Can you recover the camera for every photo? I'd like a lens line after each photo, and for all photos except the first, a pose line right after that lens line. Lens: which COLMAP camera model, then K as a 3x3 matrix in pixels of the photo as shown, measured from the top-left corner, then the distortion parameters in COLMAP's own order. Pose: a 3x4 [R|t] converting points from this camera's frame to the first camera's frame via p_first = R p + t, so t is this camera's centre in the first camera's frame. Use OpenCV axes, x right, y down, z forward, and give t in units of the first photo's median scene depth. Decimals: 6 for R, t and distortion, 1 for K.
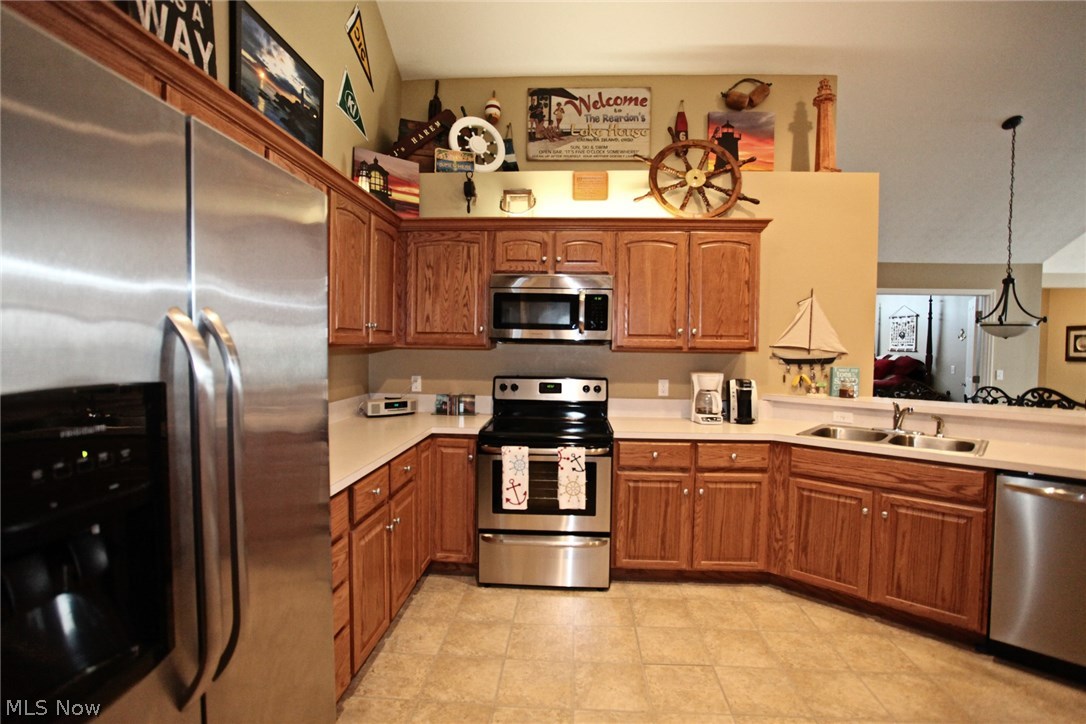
lens RADIAL K [[530.2, 0, 542.6], [0, 530.2, 362.7], [0, 0, 1]] dist [-0.065842, 0.026468]
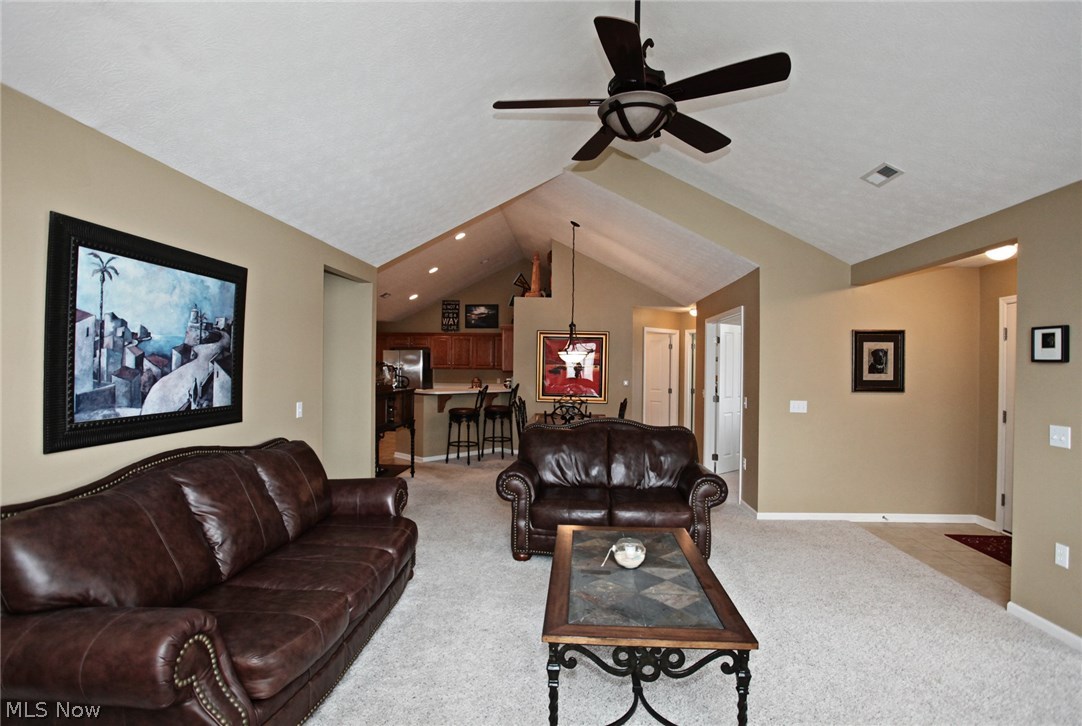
lens RADIAL K [[528.3, 0, 544.6], [0, 528.3, 363.6], [0, 0, 1]] dist [-0.065842, 0.026468]
pose [[0.000361, -0.017725, -0.999843, 3.324106], [-0.046045, 0.998782, -0.017723, -0.018205], [0.998939, 0.046044, -0.000455, 1.227694]]
